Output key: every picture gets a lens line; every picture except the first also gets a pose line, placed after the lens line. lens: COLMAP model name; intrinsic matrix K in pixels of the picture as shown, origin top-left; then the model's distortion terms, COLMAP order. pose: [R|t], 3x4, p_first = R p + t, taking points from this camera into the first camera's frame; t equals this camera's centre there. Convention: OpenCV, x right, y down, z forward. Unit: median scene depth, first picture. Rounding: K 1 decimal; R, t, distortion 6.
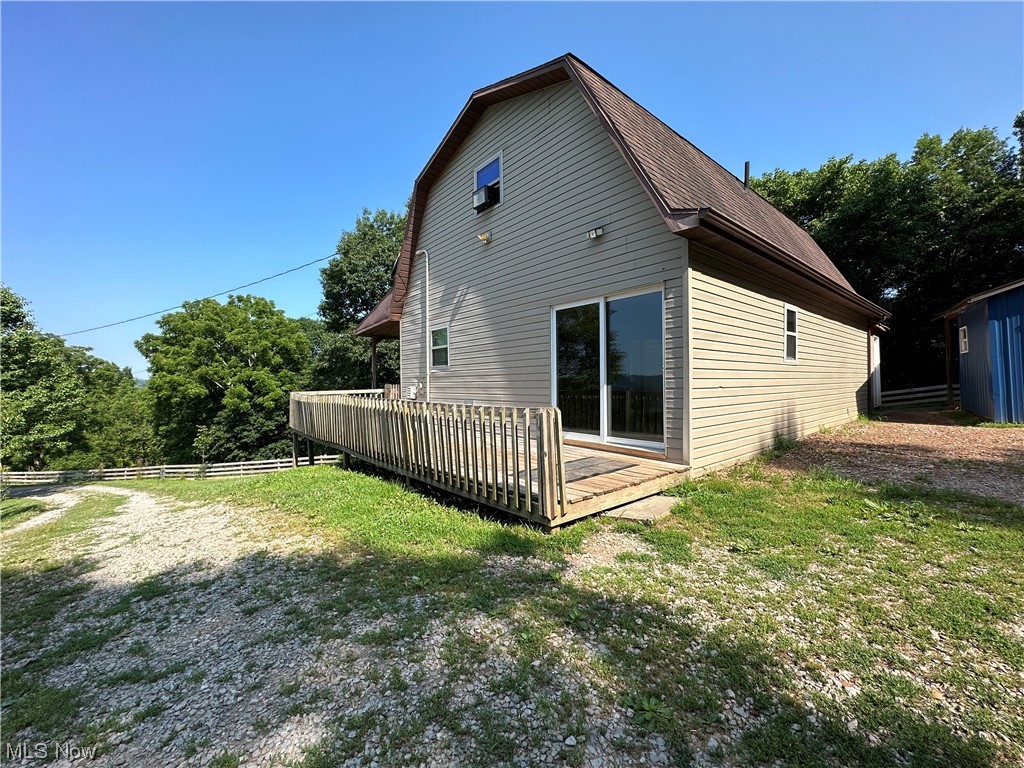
lens RADIAL K [[409.1, 0, 509.5], [0, 409.1, 382.0], [0, 0, 1]] dist [-0.002382, -0.000127]
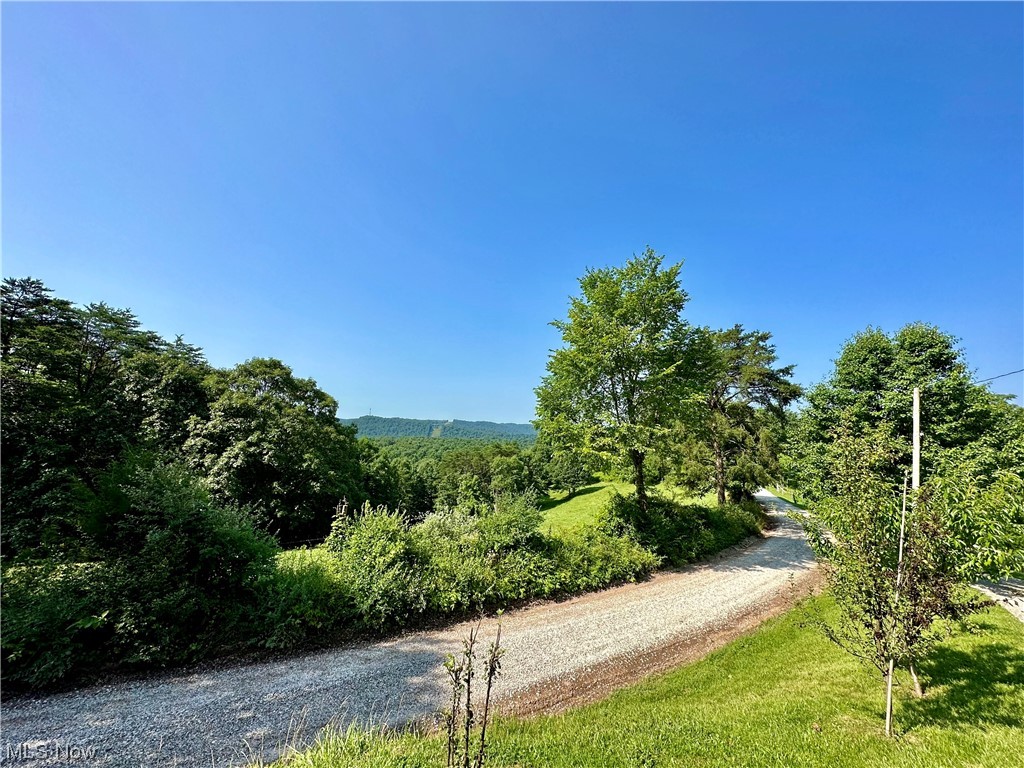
lens RADIAL K [[409.1, 0, 517.8], [0, 409.1, 388.1], [0, 0, 1]] dist [-0.002382, -0.000127]
pose [[-0.080467, -0.086244, -0.993019, -0.306673], [-0.029473, 0.996020, -0.084117, -0.002564], [0.996321, 0.022499, -0.082689, 0.188524]]
